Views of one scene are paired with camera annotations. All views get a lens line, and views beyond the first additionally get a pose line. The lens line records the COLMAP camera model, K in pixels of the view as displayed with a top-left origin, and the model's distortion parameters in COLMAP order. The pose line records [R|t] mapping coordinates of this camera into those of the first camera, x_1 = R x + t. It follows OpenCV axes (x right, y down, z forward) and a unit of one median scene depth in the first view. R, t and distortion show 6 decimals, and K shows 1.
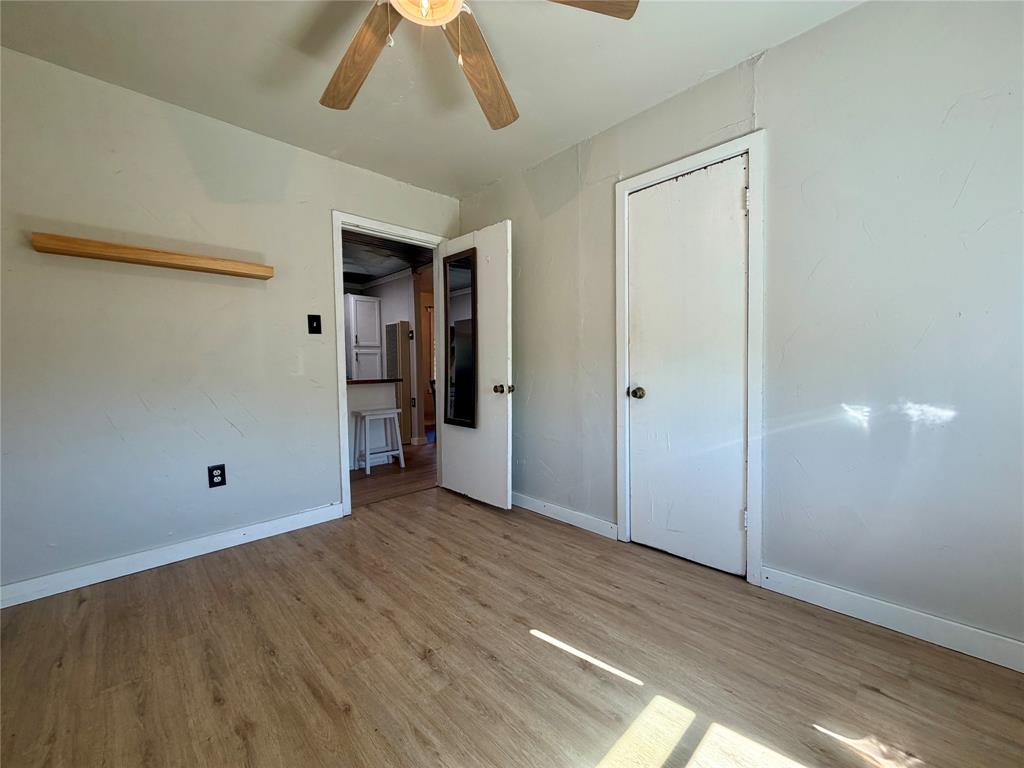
lens RADIAL K [[410.3, 0, 511.7], [0, 410.3, 383.1], [0, 0, 1]] dist [-0.001737, 0.000131]
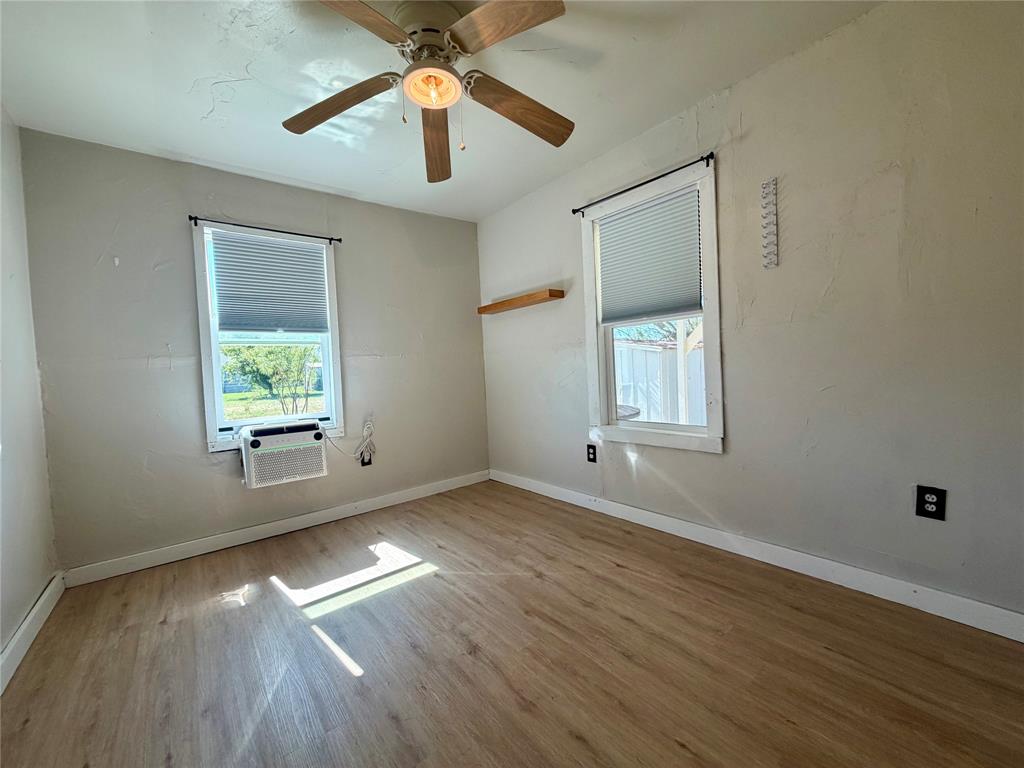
lens RADIAL K [[410.3, 0, 514.5], [0, 410.3, 383.4], [0, 0, 1]] dist [-0.001737, 0.000131]
pose [[-0.994273, 0.059028, 0.089084, -0.496332], [0.065379, 0.995392, 0.070147, -0.097264], [-0.084533, 0.075570, -0.993551, 2.207343]]
